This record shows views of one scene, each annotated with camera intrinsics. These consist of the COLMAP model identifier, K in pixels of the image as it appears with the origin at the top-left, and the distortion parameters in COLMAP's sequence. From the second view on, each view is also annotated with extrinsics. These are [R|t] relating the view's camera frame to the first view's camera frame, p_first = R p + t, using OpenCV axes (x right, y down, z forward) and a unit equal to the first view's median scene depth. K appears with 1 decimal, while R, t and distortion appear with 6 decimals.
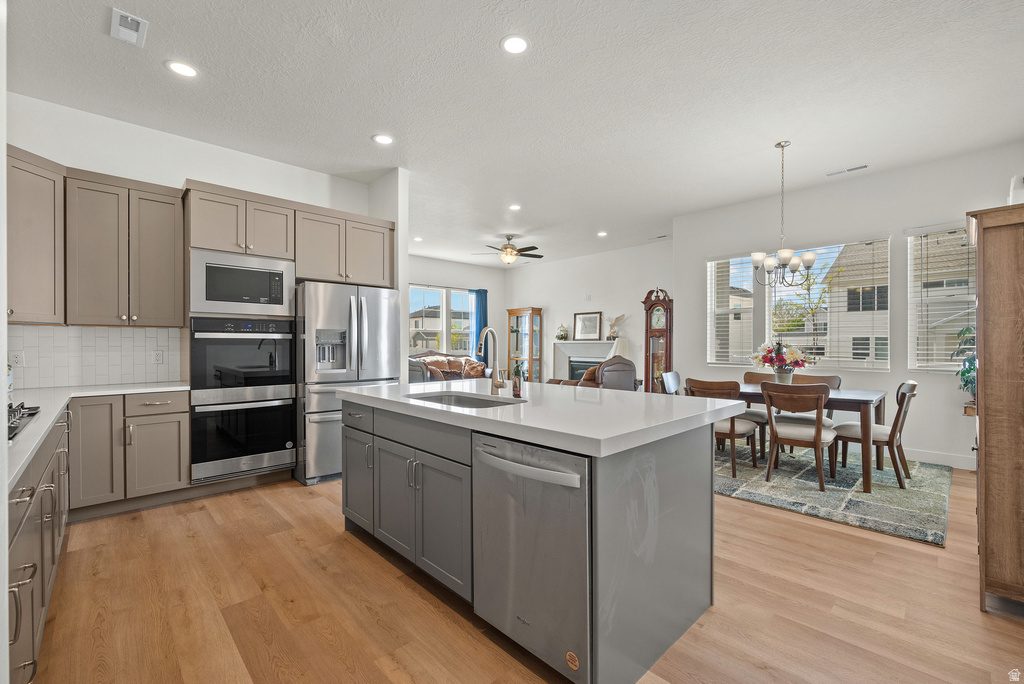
lens RADIAL K [[431.7, 0, 513.3], [0, 431.7, 346.8], [0, 0, 1]] dist [-0.001160, -0.000255]
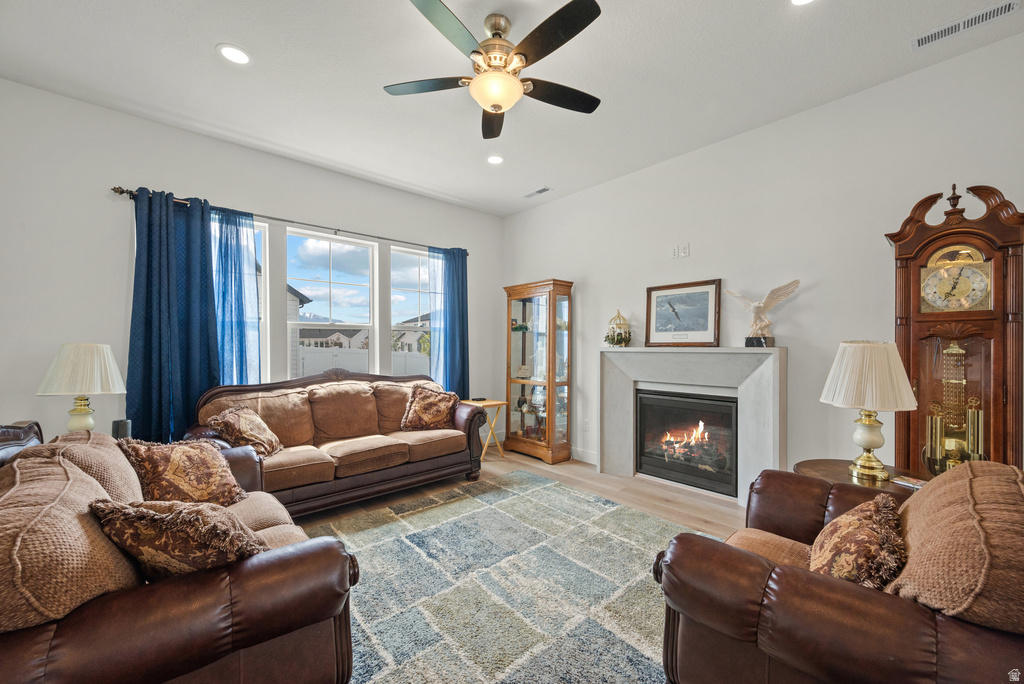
lens RADIAL K [[402.8, 0, 513.0], [0, 402.8, 347.5], [0, 0, 1]] dist [0.000920, 0.000018]
pose [[0.999799, -0.001959, -0.019944, 0.014202], [0.001891, 0.999992, -0.003456, -0.028642], [0.019950, 0.003417, 0.999795, 1.322267]]
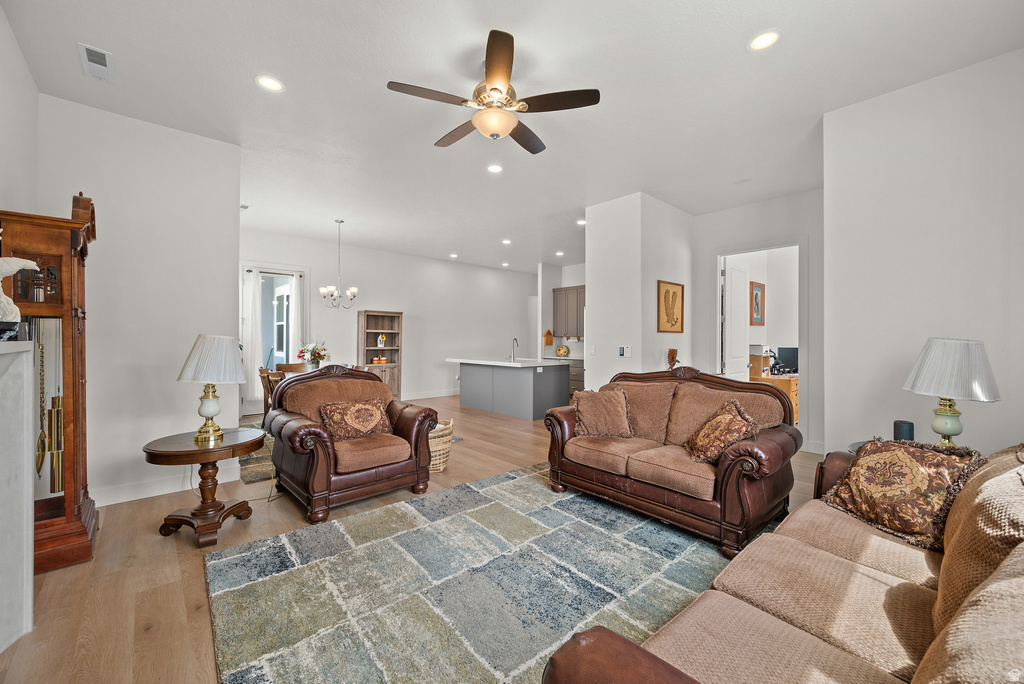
lens RADIAL K [[409.2, 0, 512.8], [0, 409.2, 337.7], [0, 0, 1]] dist [0.001013, 0.000007]
pose [[-0.999716, -0.004364, 0.023449, -0.065794], [-0.004316, 0.999989, 0.002087, -0.037438], [-0.023457, 0.001985, -0.999723, 2.551860]]
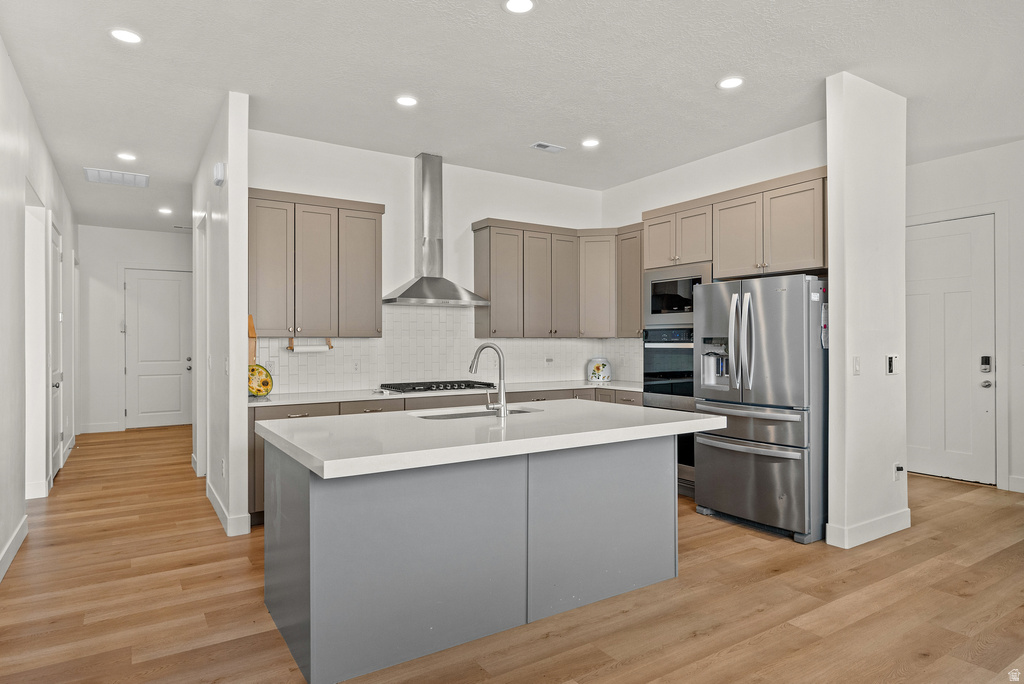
lens RADIAL K [[597.5, 0, 513.6], [0, 597.5, 339.7], [0, 0, 1]] dist [-0.000806, -0.002025]
pose [[-0.186965, -0.002813, -0.982363, 0.773101], [-0.002232, 0.999995, -0.002439, -0.031953], [0.982364, 0.001737, -0.186970, 0.817282]]
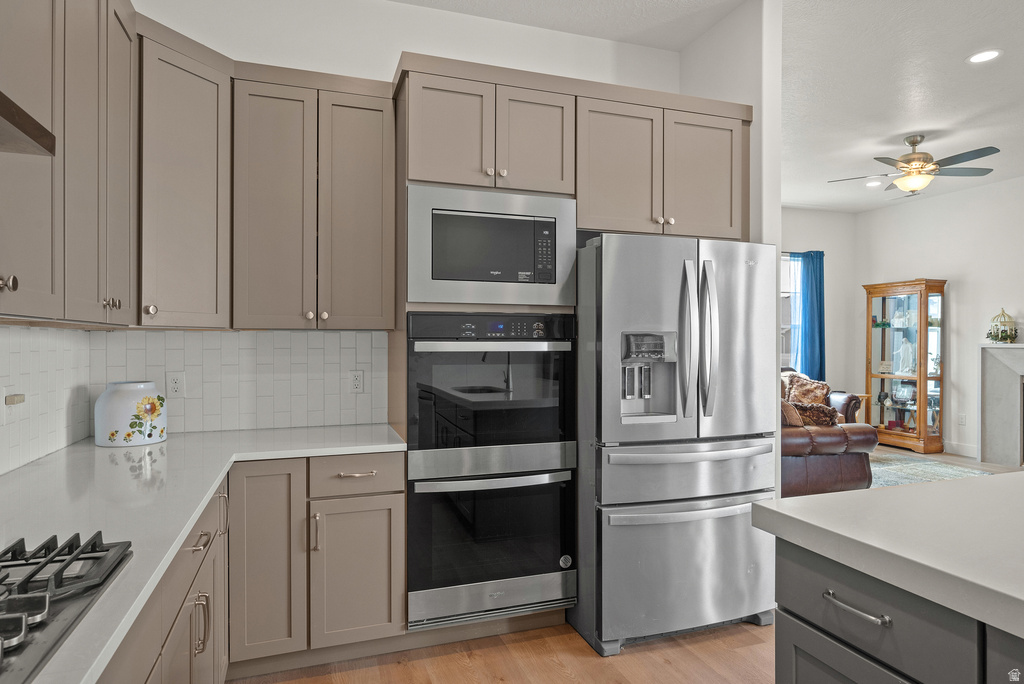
lens RADIAL K [[597.5, 0, 513.6], [0, 597.5, 339.7], [0, 0, 1]] dist [-0.000806, -0.002025]
pose [[0.911563, -0.000485, -0.411160, -0.282538], [-0.003122, 0.999962, -0.008100, -0.025540], [0.411148, 0.008668, 0.911527, 0.331511]]
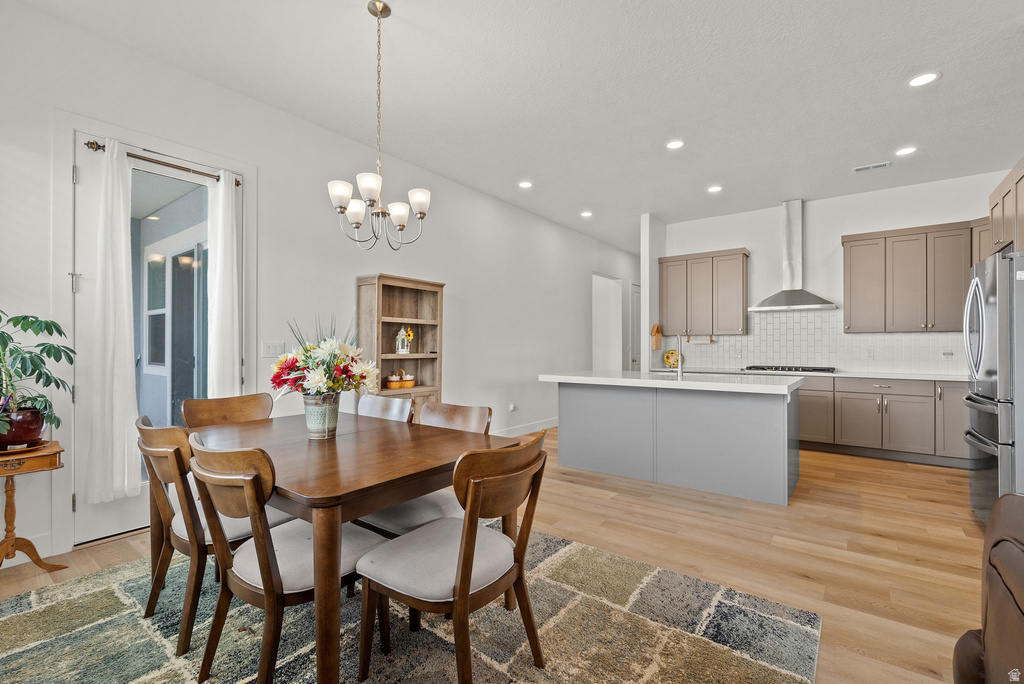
lens RADIAL K [[459.0, 0, 517.7], [0, 459.0, 342.8], [0, 0, 1]] dist [-0.004541, 0.000176]
pose [[-0.986829, -0.001049, -0.161765, 0.540928], [-0.000573, 0.999995, -0.002989, -0.006605], [0.161768, -0.002857, -0.986825, 1.675902]]
